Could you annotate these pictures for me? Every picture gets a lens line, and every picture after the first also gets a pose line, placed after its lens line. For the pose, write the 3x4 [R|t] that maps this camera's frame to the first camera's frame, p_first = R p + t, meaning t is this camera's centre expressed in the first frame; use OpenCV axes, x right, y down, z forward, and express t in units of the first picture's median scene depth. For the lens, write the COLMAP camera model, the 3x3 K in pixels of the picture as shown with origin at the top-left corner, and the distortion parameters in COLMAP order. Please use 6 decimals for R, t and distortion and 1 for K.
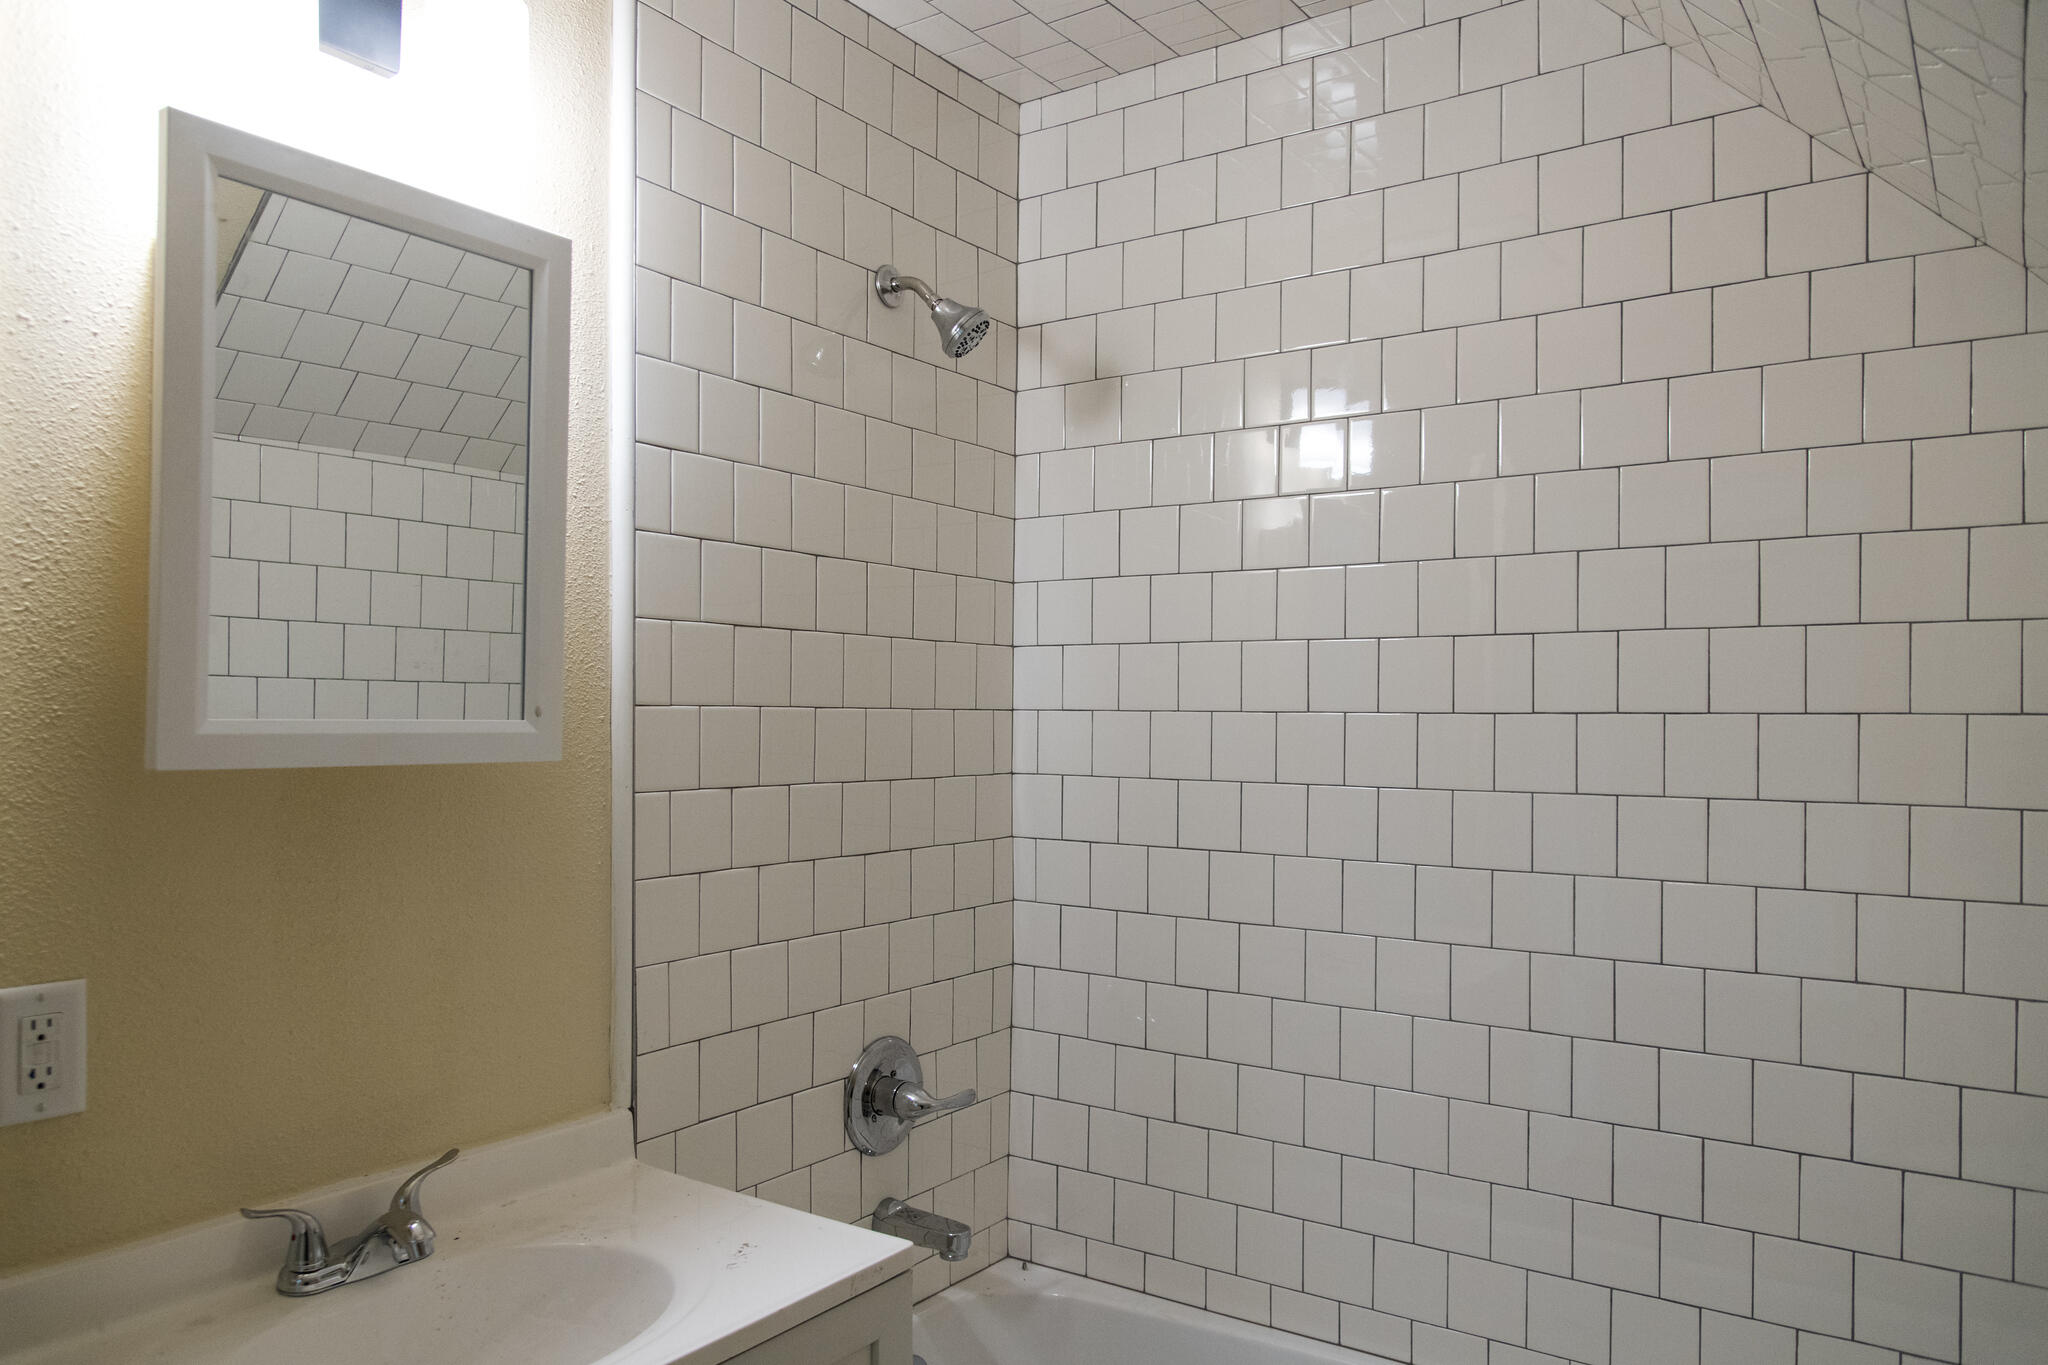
lens RADIAL K [[1417.3, 0, 1026.1], [0, 1417.3, 702.1], [0, 0, 1]] dist [0.019635, -0.015814]
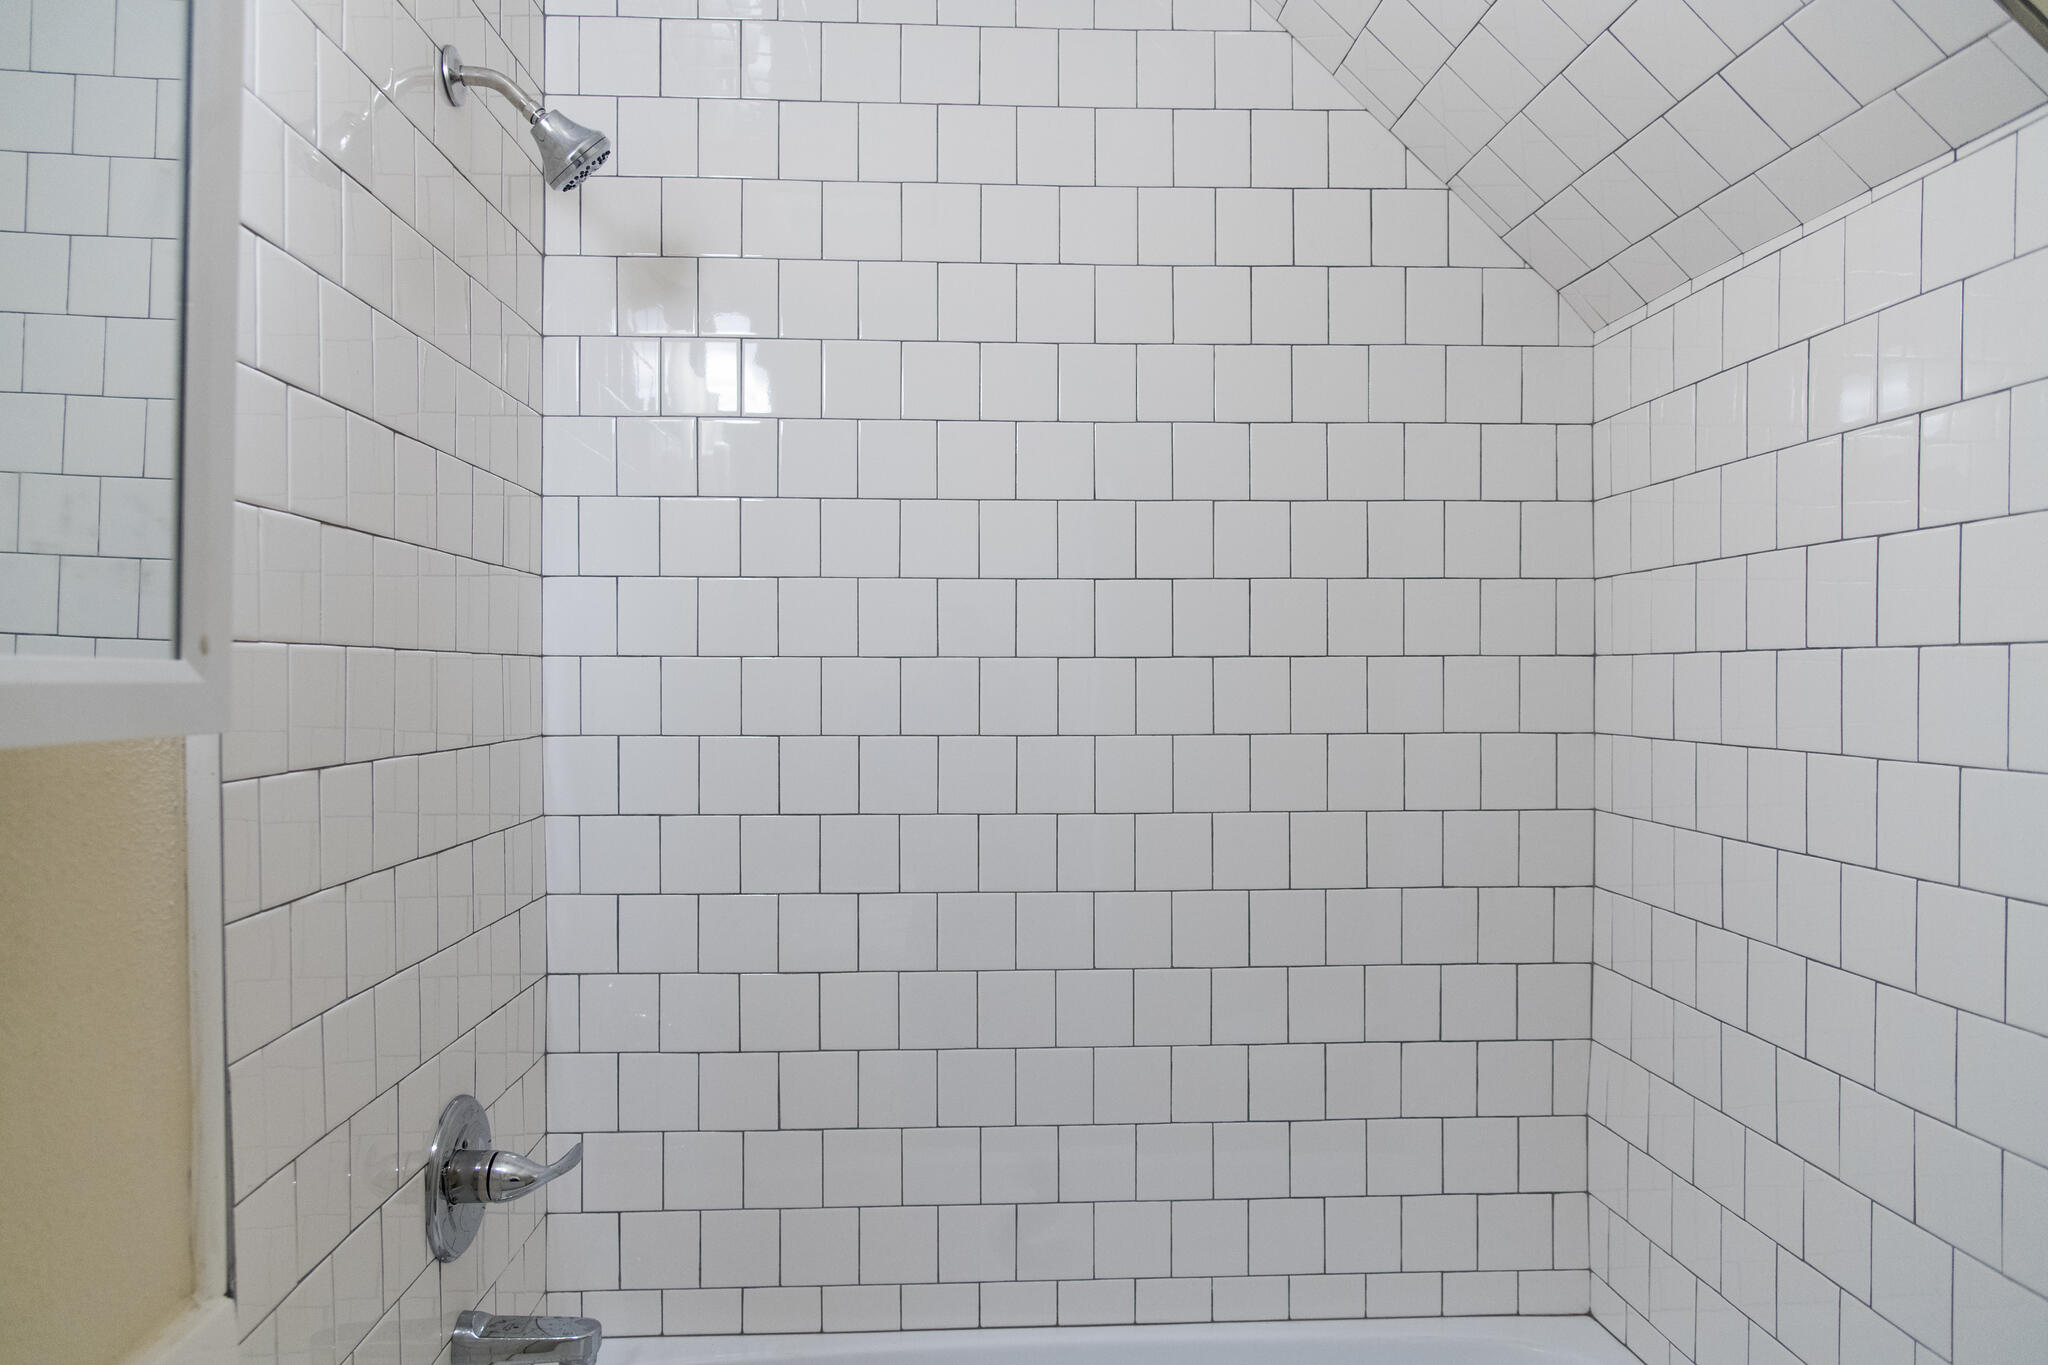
lens RADIAL K [[1428.5, 0, 1285.4], [0, 1428.5, 672.0], [0, 0, 1]] dist [-0.027212, 0.092456]
pose [[0.791312, -0.010253, 0.611327, -0.207084], [-0.000509, 0.999848, 0.017428, 0.000731], [-0.611413, -0.014102, 0.791186, 0.143693]]
